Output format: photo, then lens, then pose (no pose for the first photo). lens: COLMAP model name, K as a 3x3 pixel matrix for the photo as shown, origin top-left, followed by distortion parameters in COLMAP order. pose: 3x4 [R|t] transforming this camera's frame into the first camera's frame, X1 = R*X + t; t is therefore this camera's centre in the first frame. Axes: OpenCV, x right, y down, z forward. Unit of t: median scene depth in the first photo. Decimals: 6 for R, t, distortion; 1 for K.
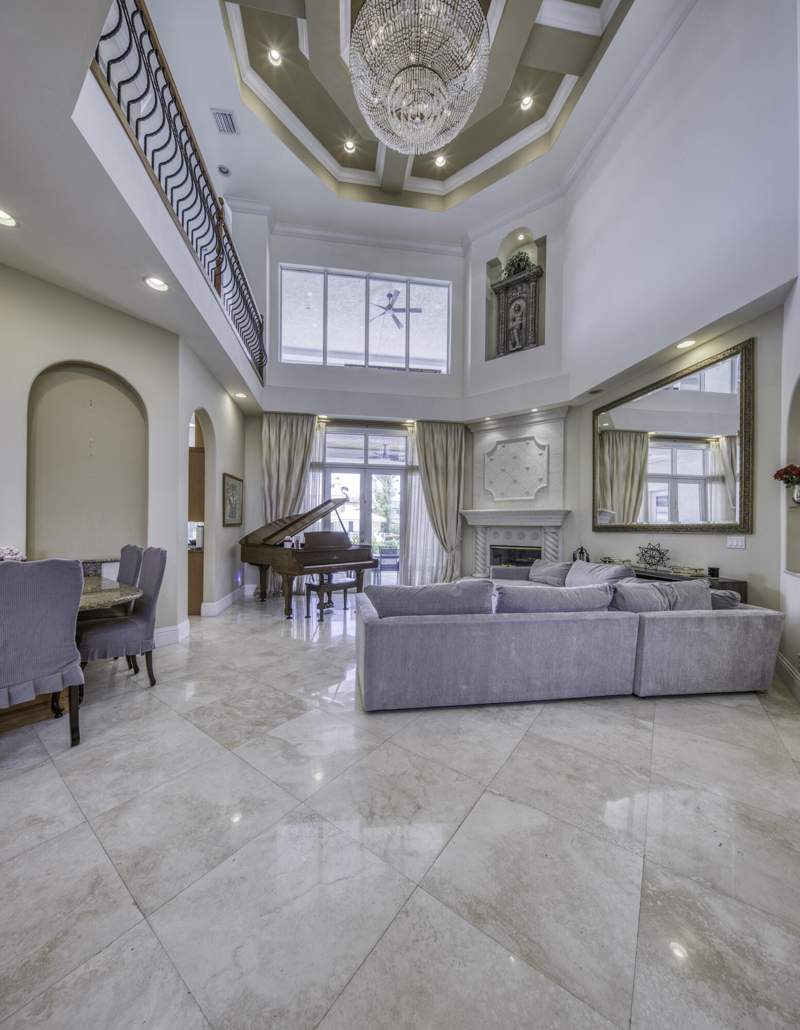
lens RADIAL K [[364.7, 0, 396.5], [0, 364.7, 530.4], [0, 0, 1]] dist [-0.005623, -0.000308]
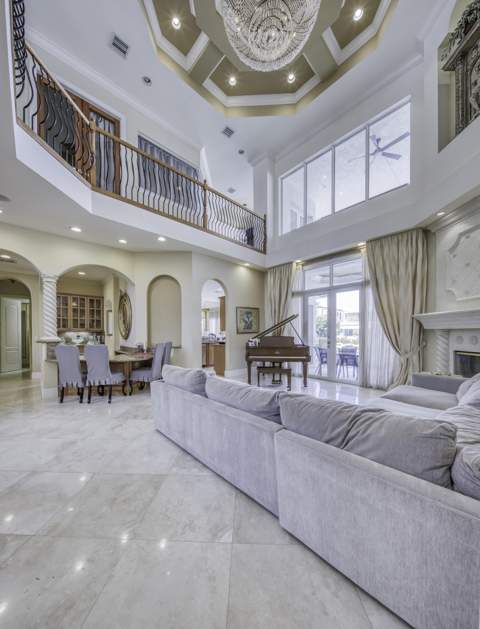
lens RADIAL K [[225.7, 0, 238.2], [0, 225.7, 334.8], [0, 0, 1]] dist [-0.000477, -0.000186]
pose [[0.562862, -0.006957, -0.826522, 0.443041], [0.005451, 0.999974, -0.004704, 0.000740], [0.826533, -0.001857, 0.562885, 0.257056]]
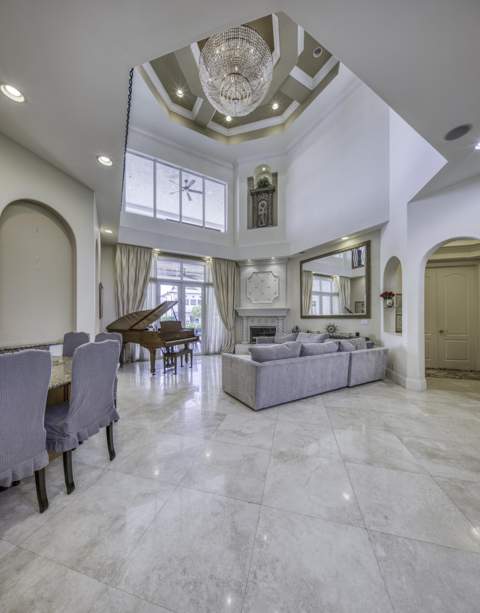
lens RADIAL K [[214.8, 0, 239.3], [0, 214.8, 317.5], [0, 0, 1]] dist [-0.000148, 0.000024]
pose [[0.928863, -0.012778, 0.370203, -0.220964], [0.015141, 0.999879, -0.003477, -0.002880], [-0.370114, 0.008834, 0.928944, -0.022231]]
